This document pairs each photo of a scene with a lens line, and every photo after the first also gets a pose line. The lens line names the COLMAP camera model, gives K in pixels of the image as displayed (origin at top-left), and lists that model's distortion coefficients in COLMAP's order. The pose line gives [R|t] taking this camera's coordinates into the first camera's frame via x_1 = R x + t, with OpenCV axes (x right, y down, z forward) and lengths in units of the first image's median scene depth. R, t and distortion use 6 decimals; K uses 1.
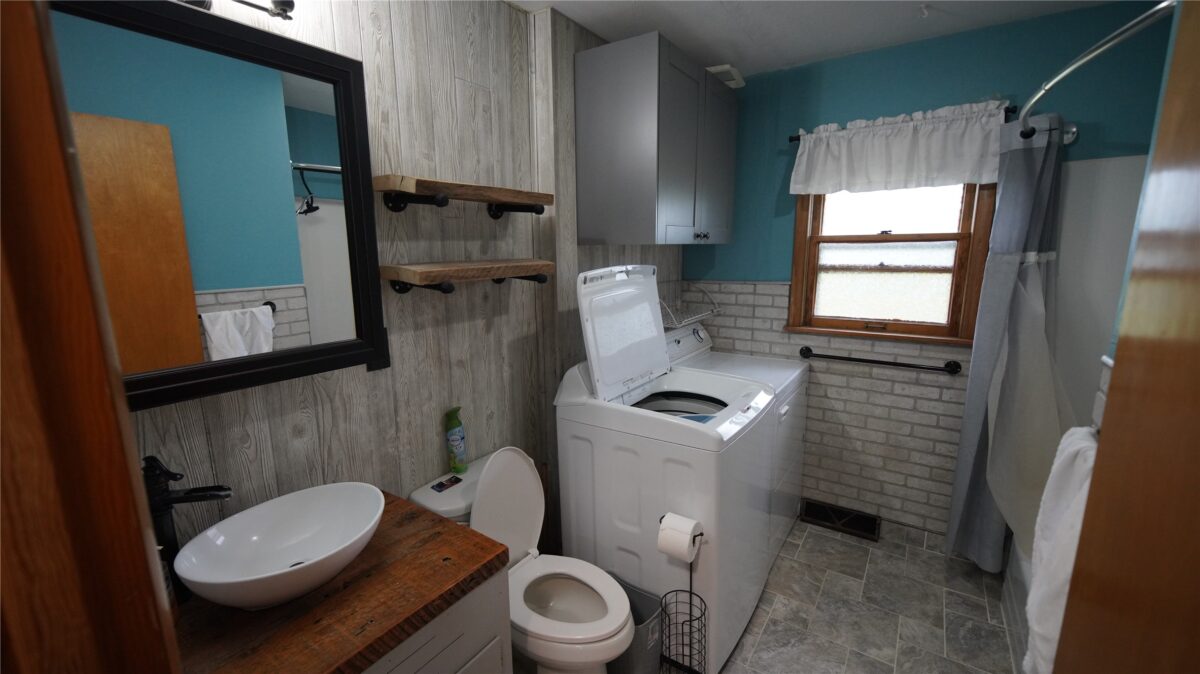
lens RADIAL K [[495.1, 0, 592.5], [0, 495.1, 340.5], [0, 0, 1]] dist [0.001998, 0.000227]
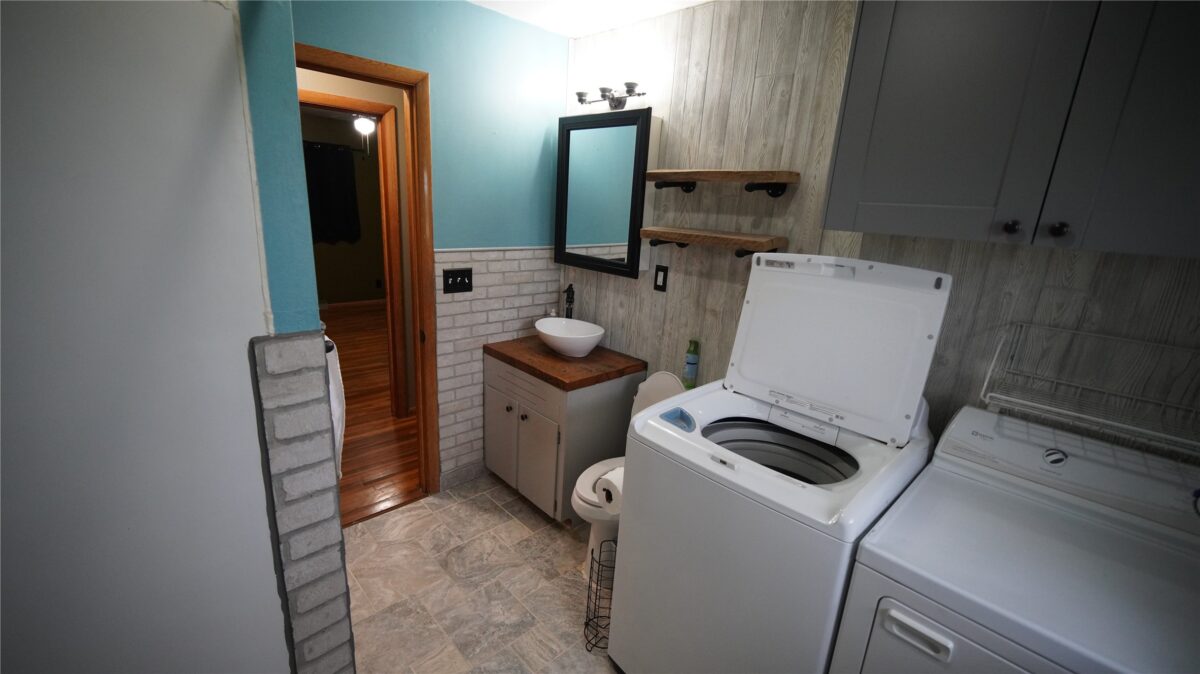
lens RADIAL K [[495.1, 0, 592.5], [0, 495.1, 340.5], [0, 0, 1]] dist [0.001998, 0.000227]
pose [[-0.212763, 0.258880, -0.942185, 0.749780], [-0.241647, 0.920369, 0.307454, -0.150051], [0.946752, 0.293091, -0.133263, 0.664181]]
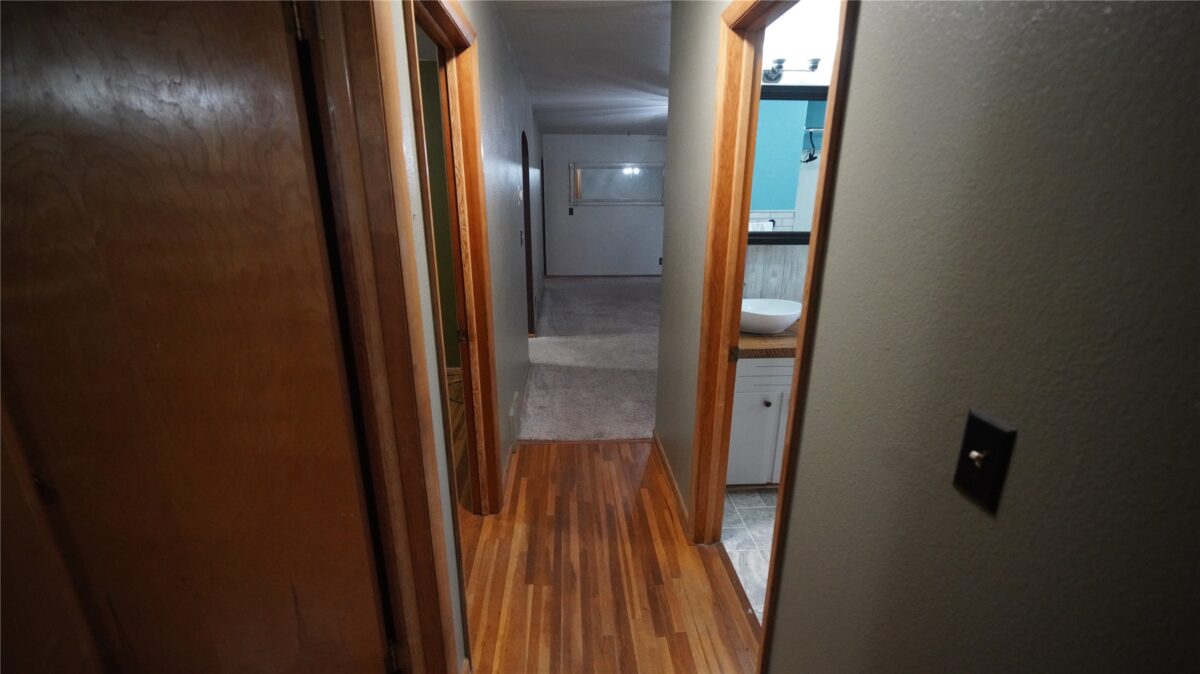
lens RADIAL K [[495.1, 0, 592.5], [0, 495.1, 340.5], [0, 0, 1]] dist [0.001998, 0.000227]
pose [[0.612760, 0.242869, -0.752024, 0.326628], [-0.156512, 0.970051, 0.185754, 0.103089], [0.774615, 0.003878, 0.632421, -0.519159]]
